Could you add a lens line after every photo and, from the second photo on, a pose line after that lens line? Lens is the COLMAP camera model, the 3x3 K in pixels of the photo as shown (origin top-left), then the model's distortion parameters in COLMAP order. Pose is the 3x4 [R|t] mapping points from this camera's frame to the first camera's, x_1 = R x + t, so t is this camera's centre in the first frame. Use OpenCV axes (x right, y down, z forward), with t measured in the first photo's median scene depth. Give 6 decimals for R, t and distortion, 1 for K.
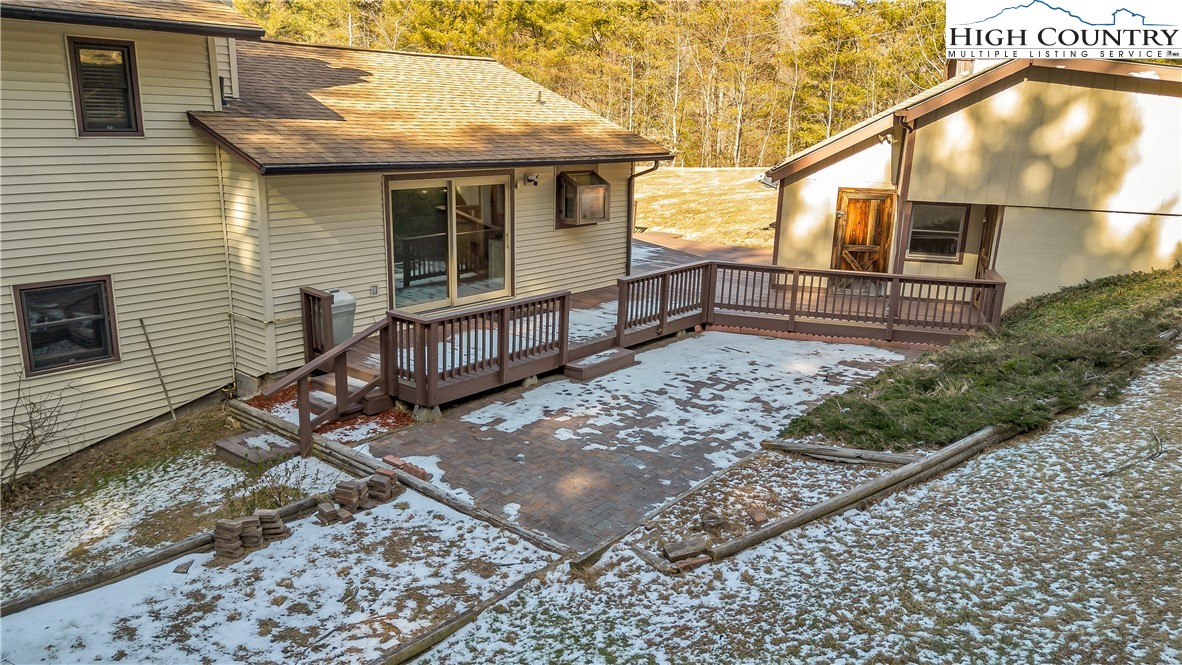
lens RADIAL K [[859.8, 0, 589.9], [0, 859.8, 330.2], [0, 0, 1]] dist [0.018964, -0.048353]
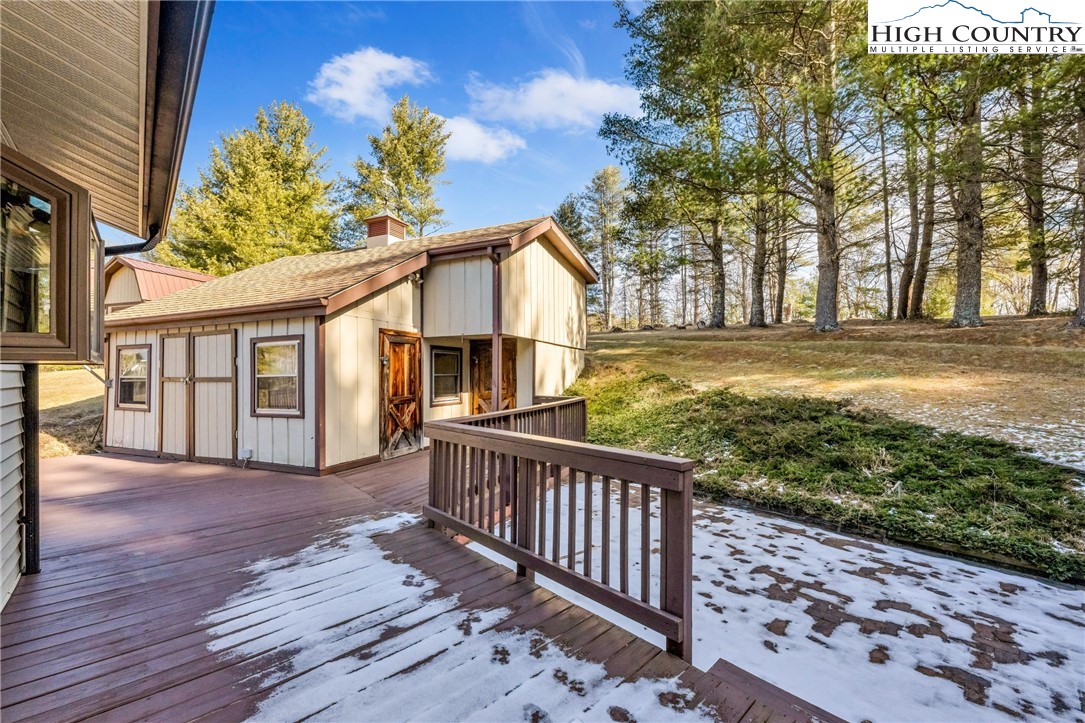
lens RADIAL K [[430.8, 0, 549.8], [0, 430.8, 362.1], [0, 0, 1]] dist [-0.004235, 0.000597]
pose [[0.116006, 0.004025, 0.993240, -0.136800], [0.250431, 0.967566, -0.033170, -0.109819], [-0.961159, 0.252586, 0.111236, 1.099241]]
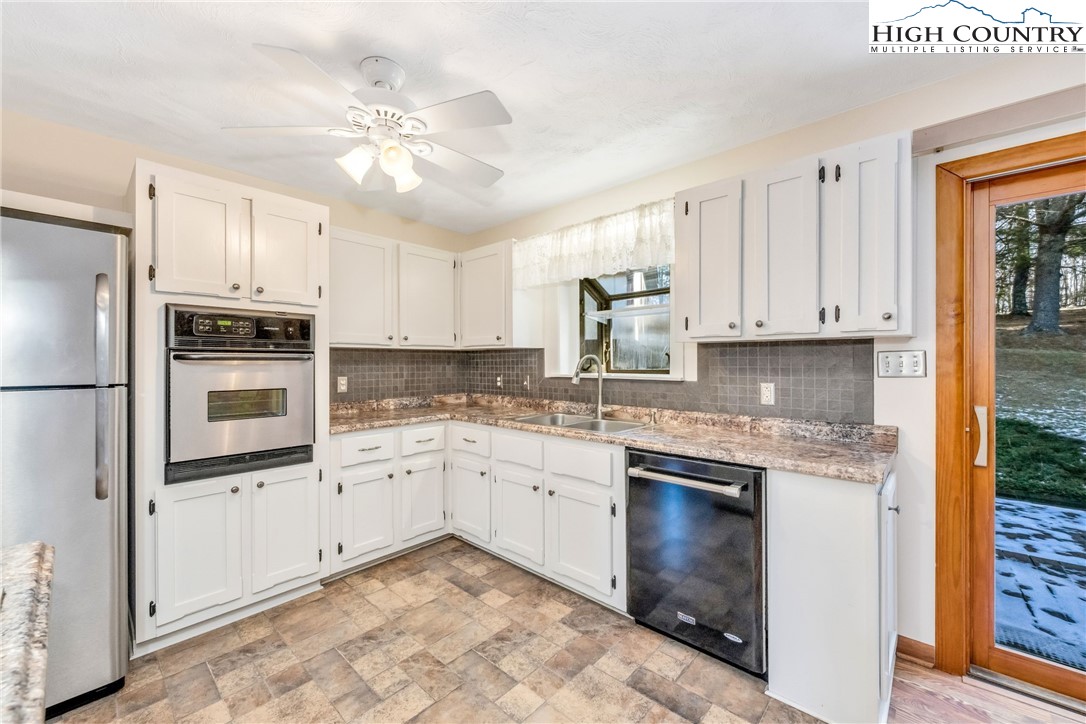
lens RADIAL K [[431.2, 0, 547.4], [0, 431.2, 362.7], [0, 0, 1]] dist [-0.004235, 0.000597]
pose [[0.019658, -0.020676, 0.999593, -0.263371], [0.246034, 0.969142, 0.015207, -0.186578], [-0.969062, 0.245634, 0.024138, 1.341855]]
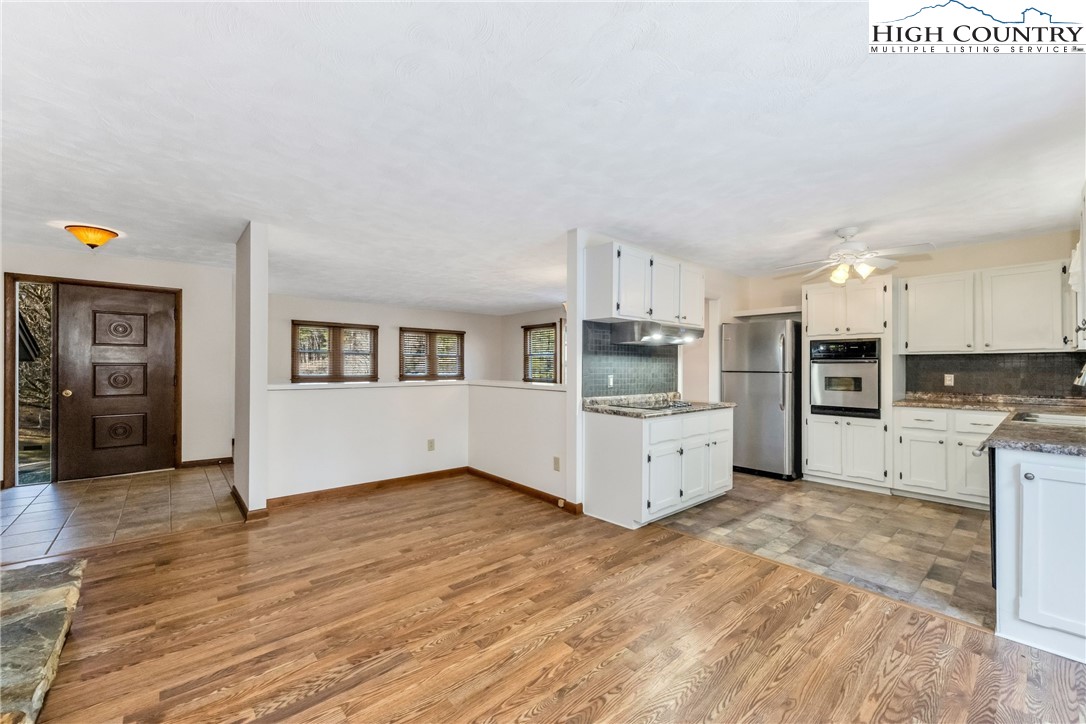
lens RADIAL K [[431.2, 0, 536.0], [0, 431.2, 364.1], [0, 0, 1]] dist [-0.004235, 0.000597]
pose [[0.988096, -0.019567, -0.152588, -0.295186], [-0.019243, 0.968367, -0.248786, -0.116689], [0.152629, 0.248761, 0.956463, 1.068732]]
